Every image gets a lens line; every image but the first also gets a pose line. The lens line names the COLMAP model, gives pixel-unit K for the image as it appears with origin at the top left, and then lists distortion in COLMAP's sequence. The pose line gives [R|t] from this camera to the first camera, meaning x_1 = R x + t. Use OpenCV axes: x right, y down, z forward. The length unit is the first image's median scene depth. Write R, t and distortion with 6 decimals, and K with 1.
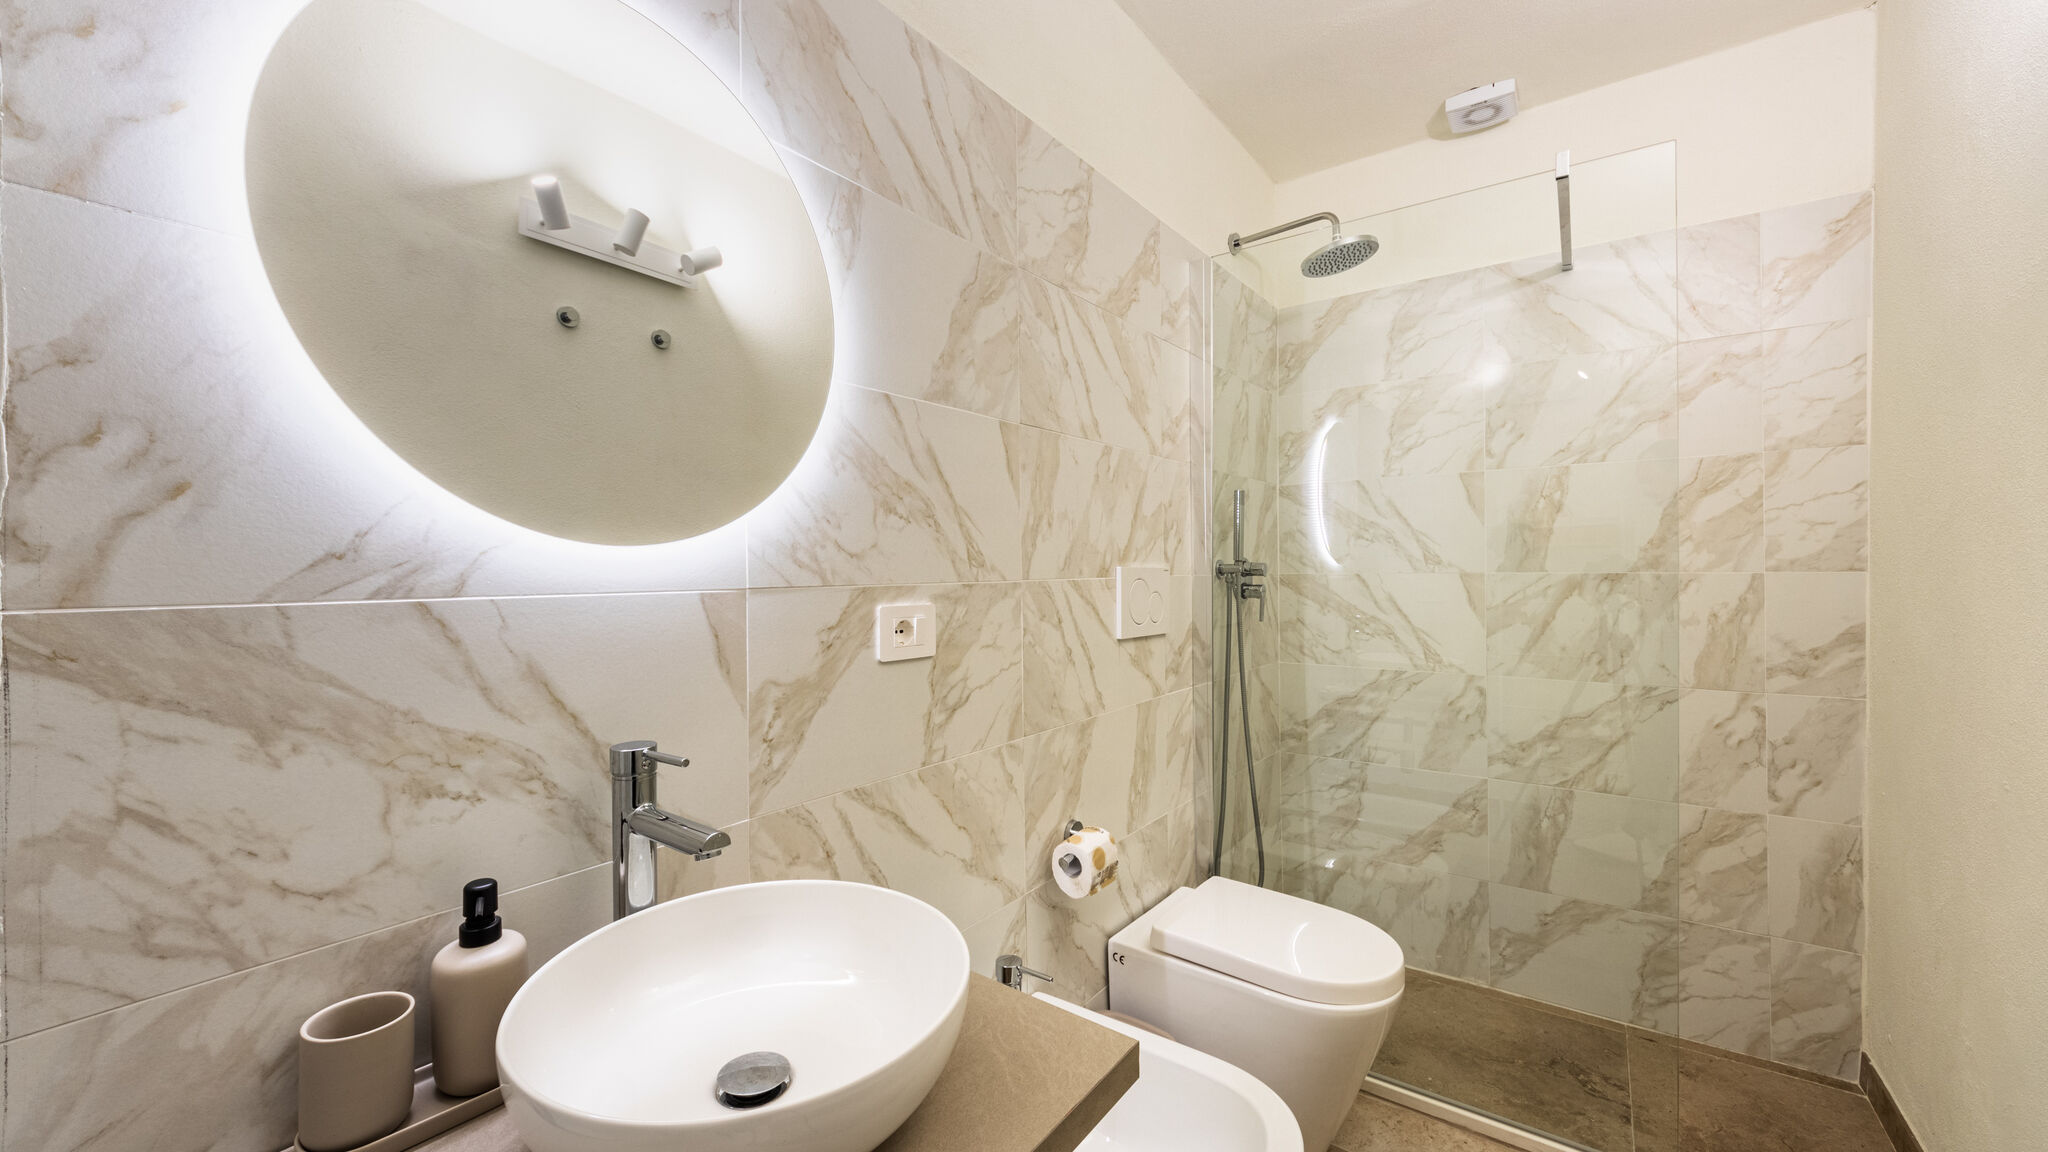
lens RADIAL K [[771.2, 0, 1036.1], [0, 771.2, 601.5], [0, 0, 1]] dist [0.015507, -0.007999]
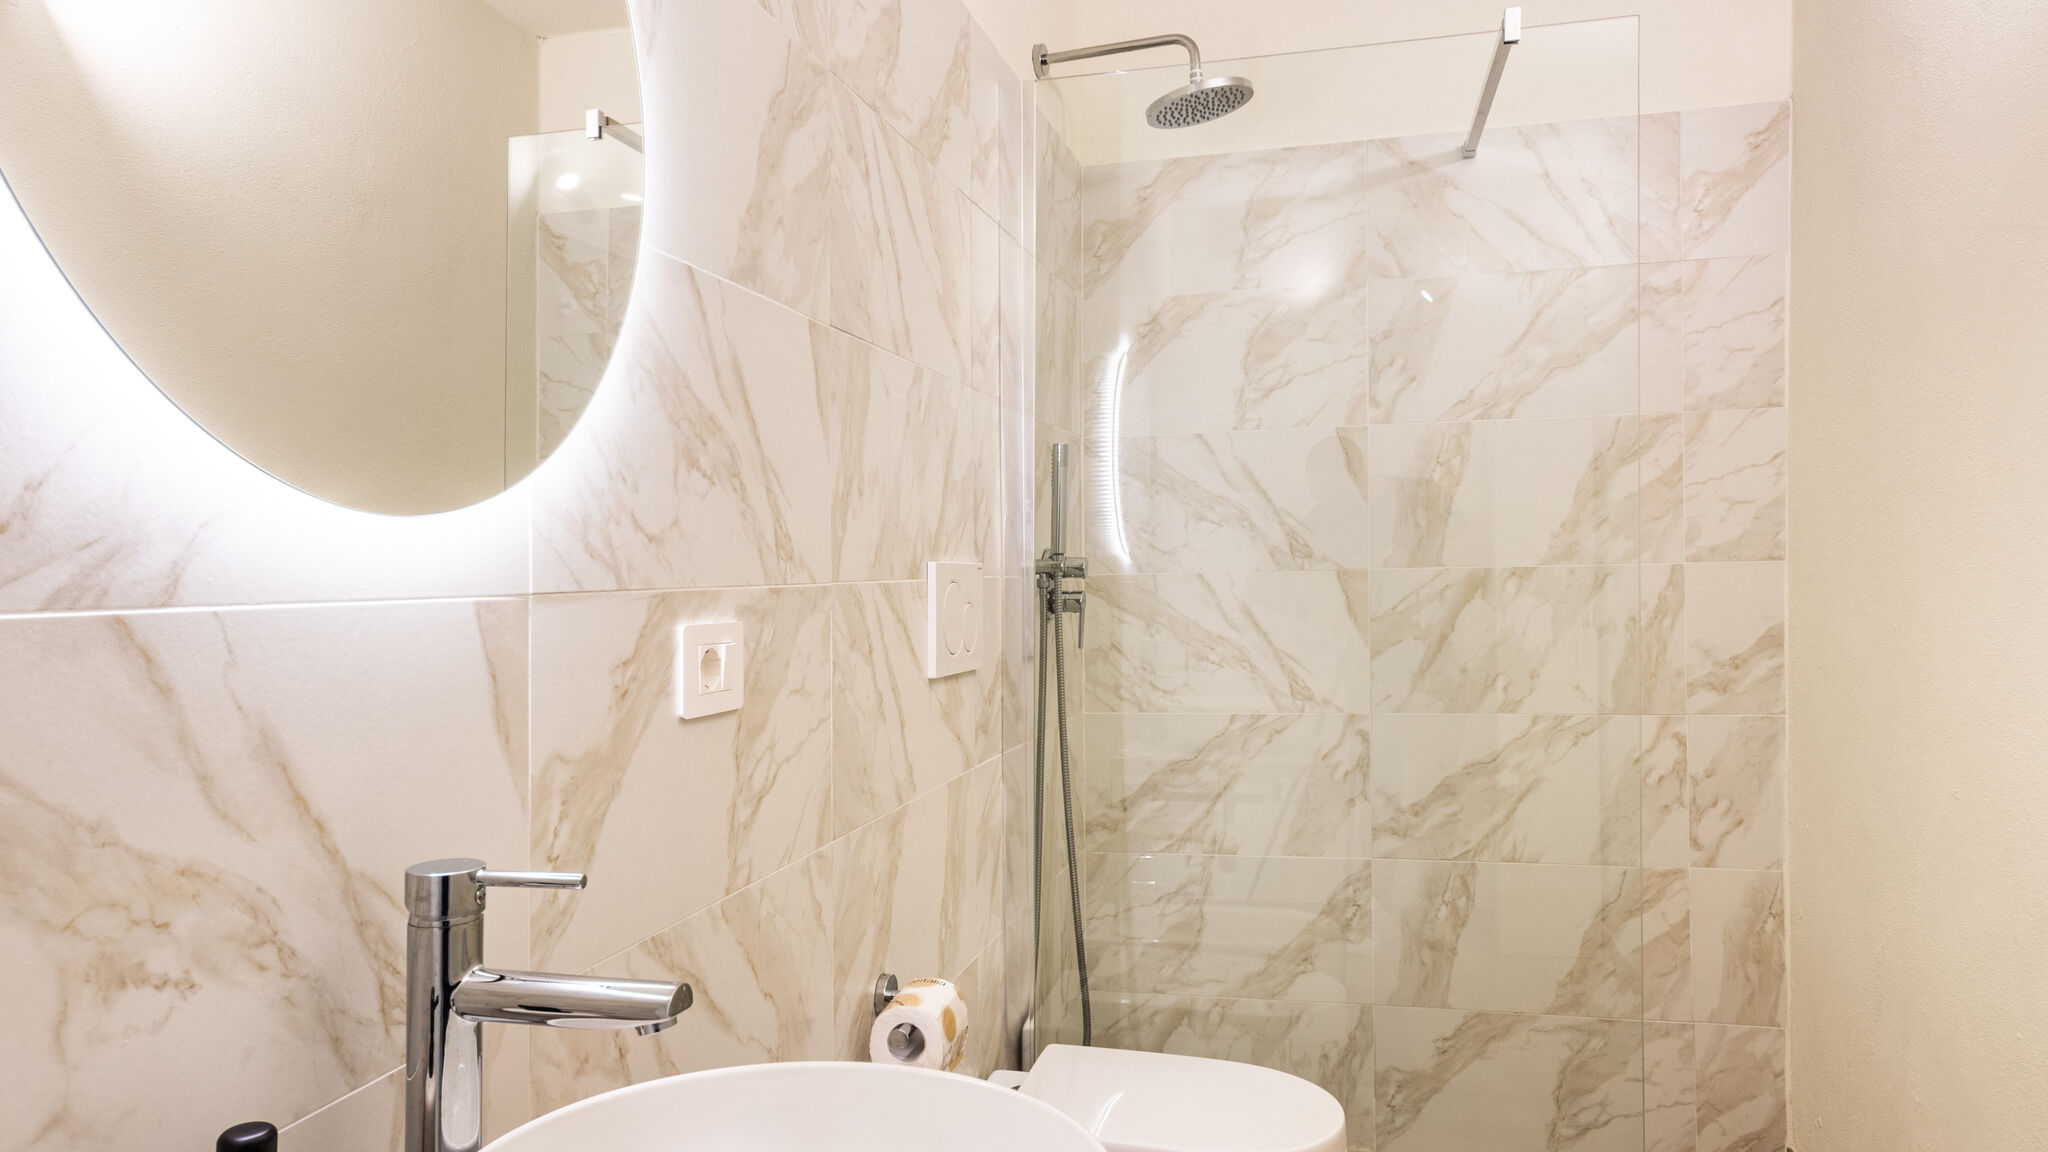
lens RADIAL K [[1347.6, 0, 1026.2], [0, 1347.6, 635.5], [0, 0, 1]] dist [-0.007281, 0.065606]
pose [[0.927174, -0.028483, 0.373546, -0.246398], [0.028583, 0.999578, 0.005273, 0.011688], [-0.373538, 0.005788, 0.927597, -0.039989]]
